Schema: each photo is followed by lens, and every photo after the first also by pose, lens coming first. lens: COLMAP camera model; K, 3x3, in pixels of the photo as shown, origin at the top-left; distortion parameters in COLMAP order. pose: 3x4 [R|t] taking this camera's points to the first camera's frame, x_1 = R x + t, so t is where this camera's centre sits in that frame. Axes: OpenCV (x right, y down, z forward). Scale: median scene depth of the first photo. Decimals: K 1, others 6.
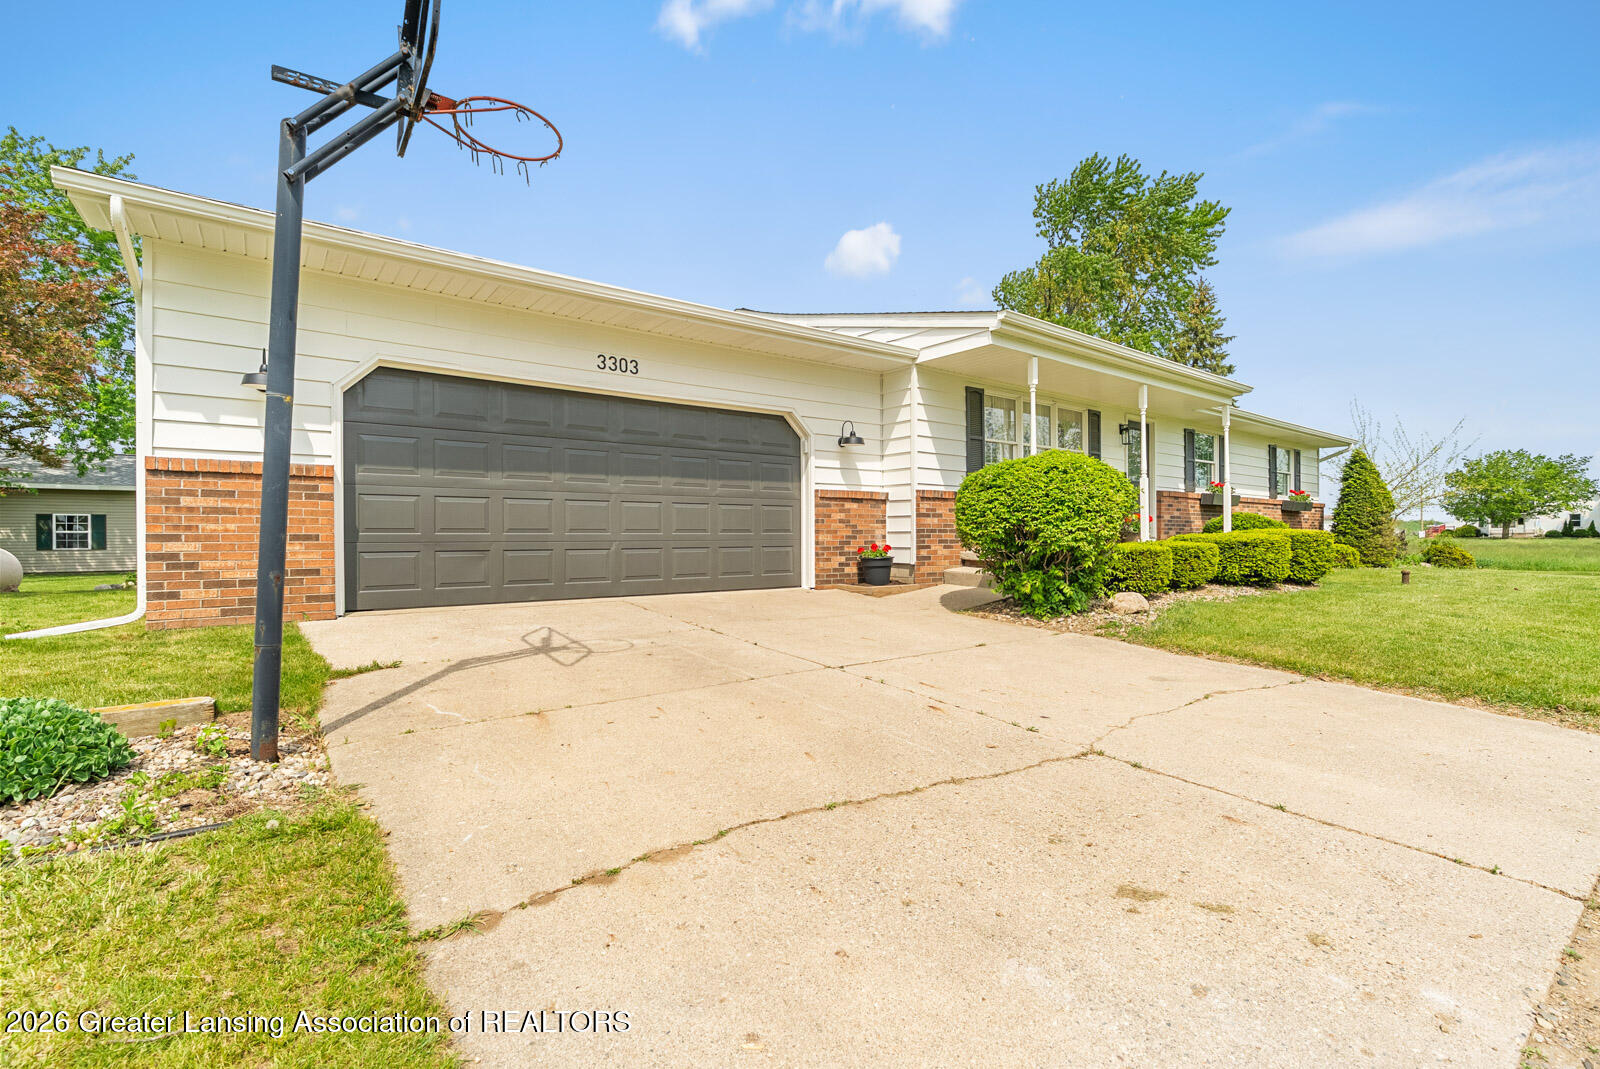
lens RADIAL K [[728.6, 0, 802.7], [0, 728.6, 535.1], [0, 0, 1]] dist [-0.016959, -0.000056]
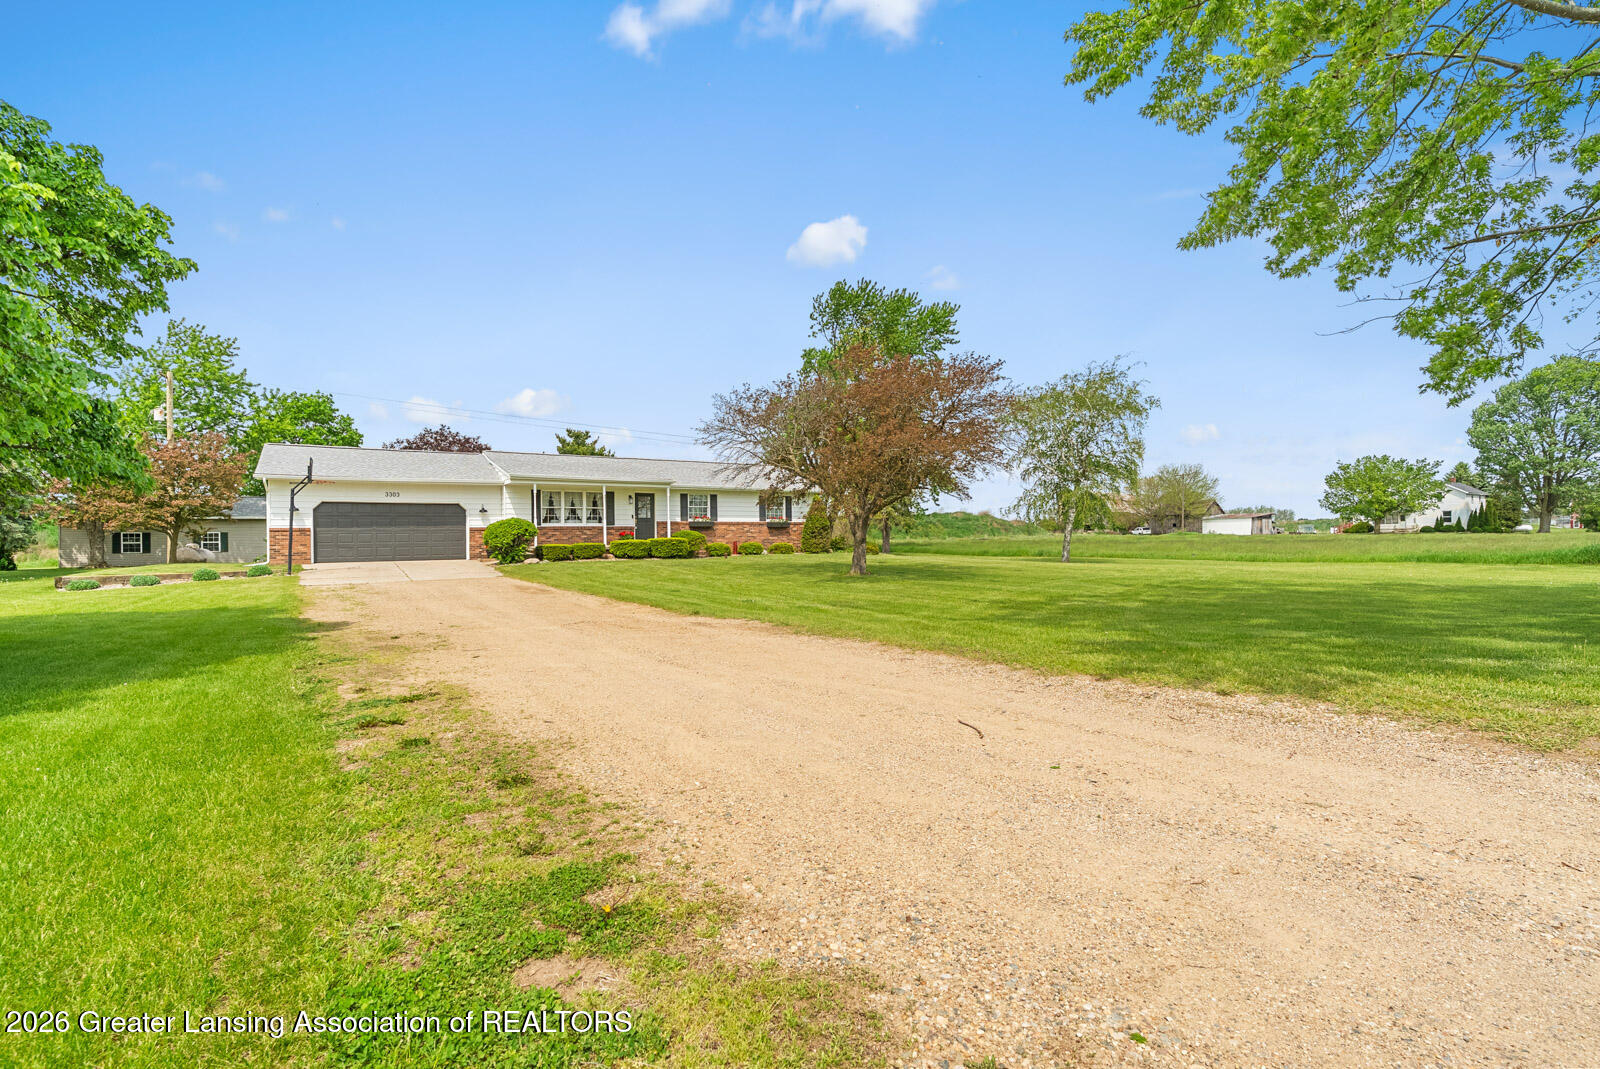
lens RADIAL K [[728.6, 0, 802.7], [0, 728.6, 535.1], [0, 0, 1]] dist [-0.016959, -0.000056]
pose [[0.997133, -0.013389, -0.074480, 1.648788], [0.013057, 0.999903, -0.004947, 0.002719], [0.074539, 0.003960, 0.997210, -1.946782]]
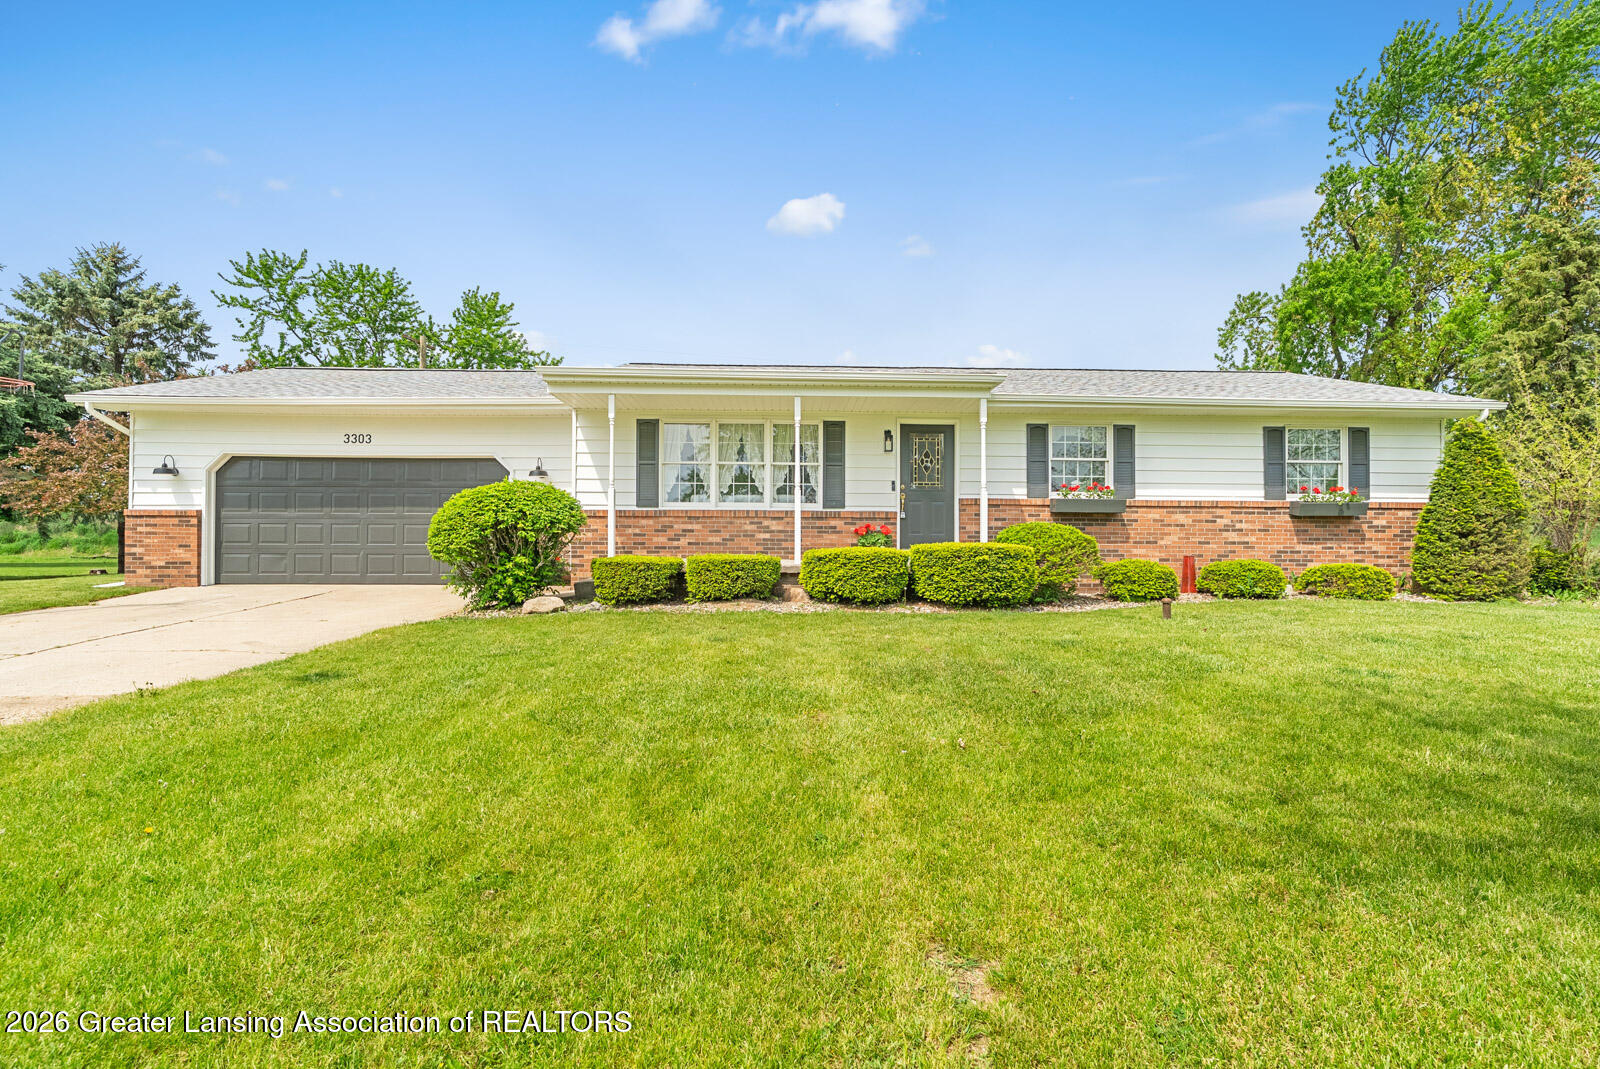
lens RADIAL K [[728.6, 0, 802.7], [0, 728.6, 535.1], [0, 0, 1]] dist [-0.016959, -0.000056]
pose [[0.812776, -0.002481, -0.582571, 1.229963], [-0.004336, 0.999937, -0.010308, -0.008755], [0.582561, 0.010904, 0.812714, 0.234421]]
